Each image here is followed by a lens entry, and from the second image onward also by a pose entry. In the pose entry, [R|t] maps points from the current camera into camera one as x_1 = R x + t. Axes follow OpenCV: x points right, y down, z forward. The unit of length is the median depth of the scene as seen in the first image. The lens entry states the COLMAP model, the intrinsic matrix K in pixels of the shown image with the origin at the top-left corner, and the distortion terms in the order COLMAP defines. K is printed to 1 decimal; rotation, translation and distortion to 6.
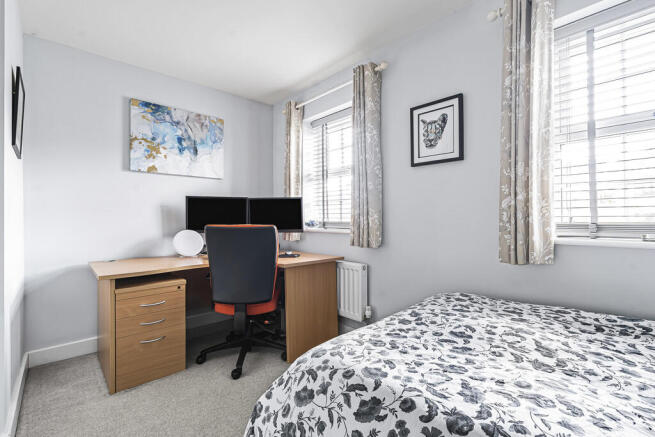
lens RADIAL K [[296.3, 0, 327.8], [0, 296.3, 216.3], [0, 0, 1]] dist [0.002157, 0.000329]
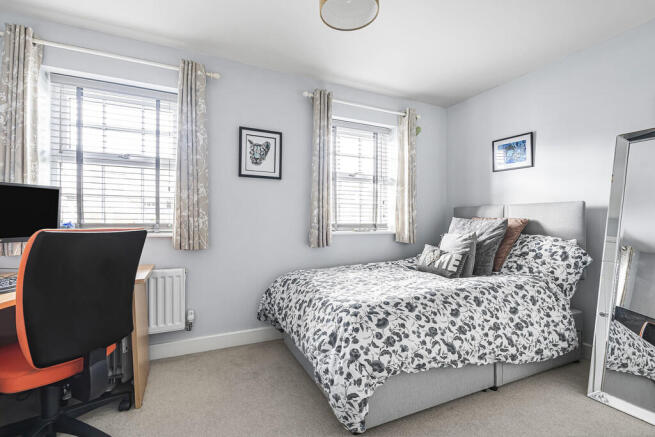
lens RADIAL K [[296.3, 0, 328.0], [0, 296.3, 220.8], [0, 0, 1]] dist [0.002157, 0.000329]
pose [[0.308937, 0.004581, 0.951072, -0.764919], [-0.013706, 0.999906, -0.000364, 0.003764], [-0.950984, -0.012923, 0.308970, 0.319261]]
